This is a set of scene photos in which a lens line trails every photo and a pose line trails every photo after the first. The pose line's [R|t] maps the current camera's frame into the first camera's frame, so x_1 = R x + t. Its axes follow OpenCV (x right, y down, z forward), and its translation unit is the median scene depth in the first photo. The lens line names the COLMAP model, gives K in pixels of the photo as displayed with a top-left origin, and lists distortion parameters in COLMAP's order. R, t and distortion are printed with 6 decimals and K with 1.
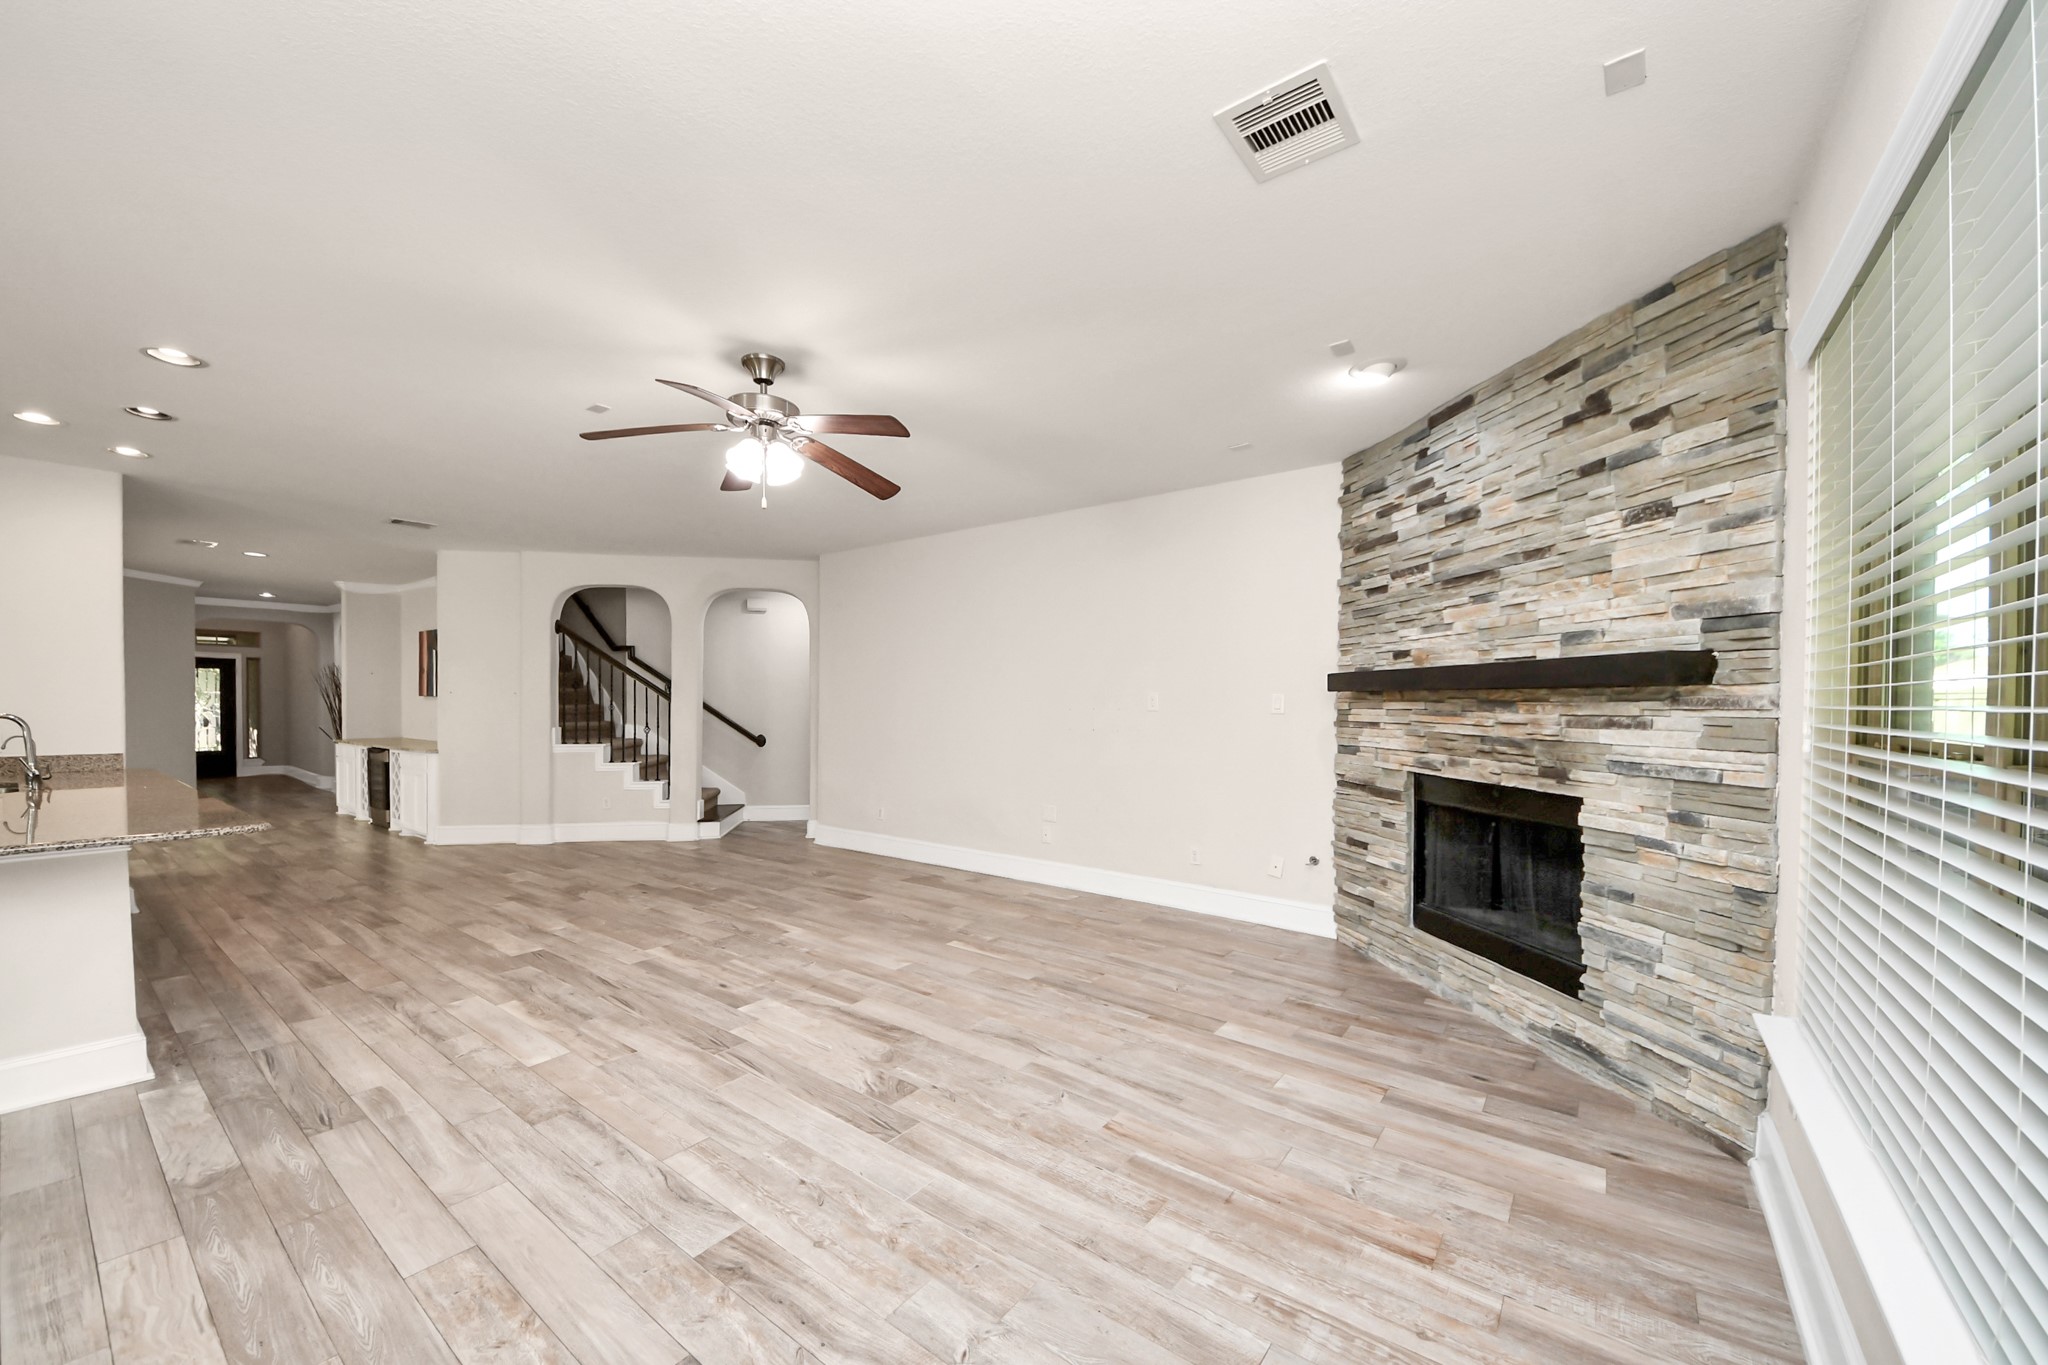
lens RADIAL K [[741.0, 0, 993.7], [0, 741.0, 713.9], [0, 0, 1]] dist [-0.001242, -0.002346]
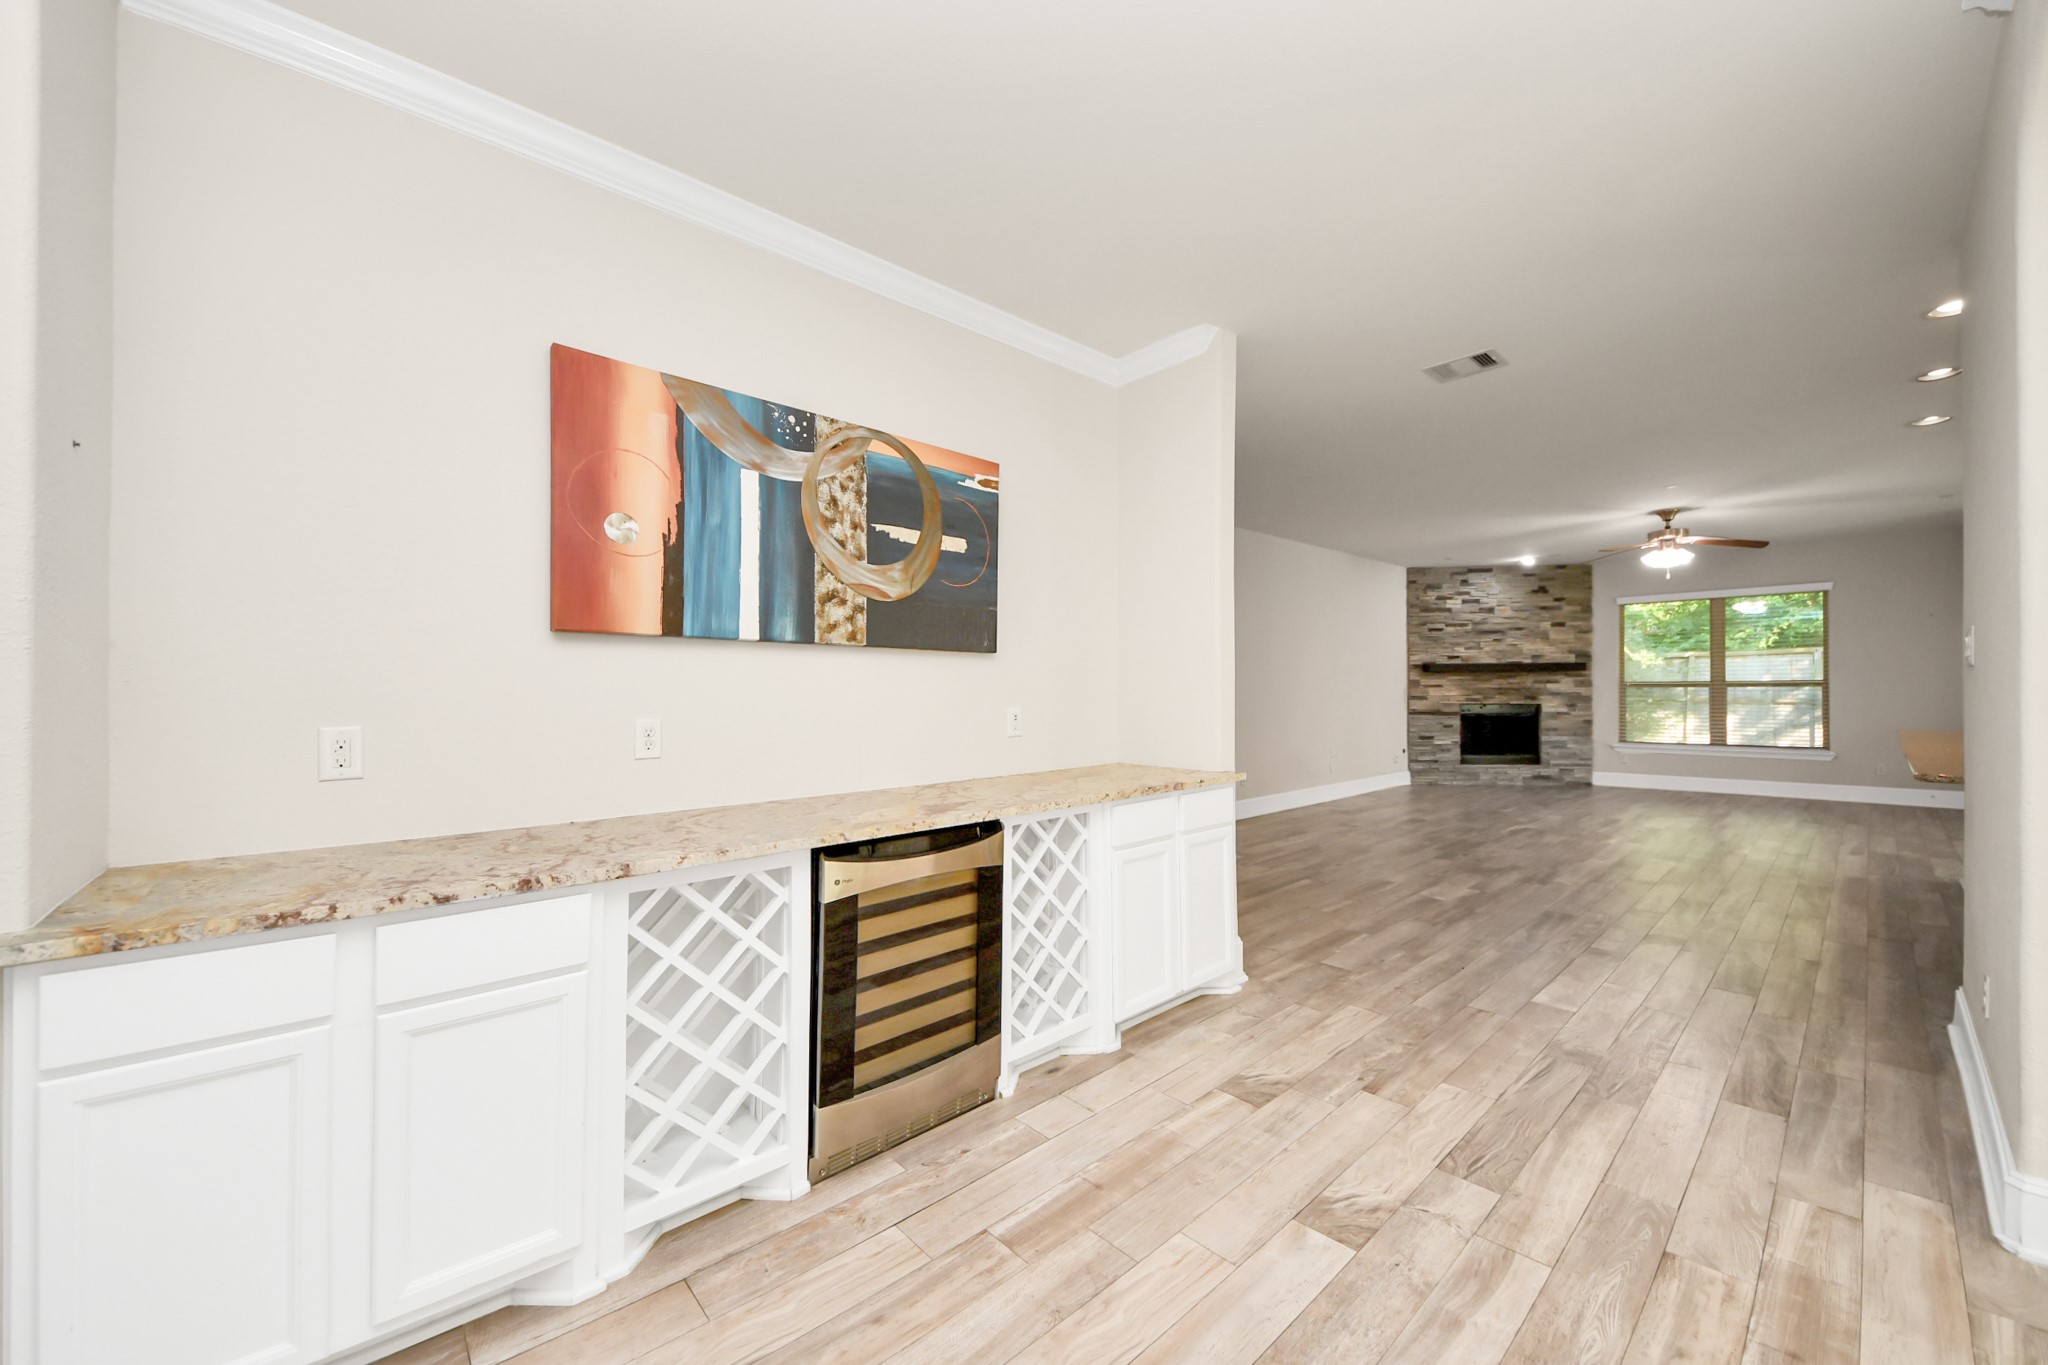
lens RADIAL K [[741.0, 0, 989.0], [0, 741.0, 690.8], [0, 0, 1]] dist [-0.001242, -0.002346]
pose [[0.223672, -0.009055, 0.974622, -2.570563], [0.020617, 0.999777, 0.004557, -0.012616], [-0.974446, 0.019075, 0.223809, 2.257238]]
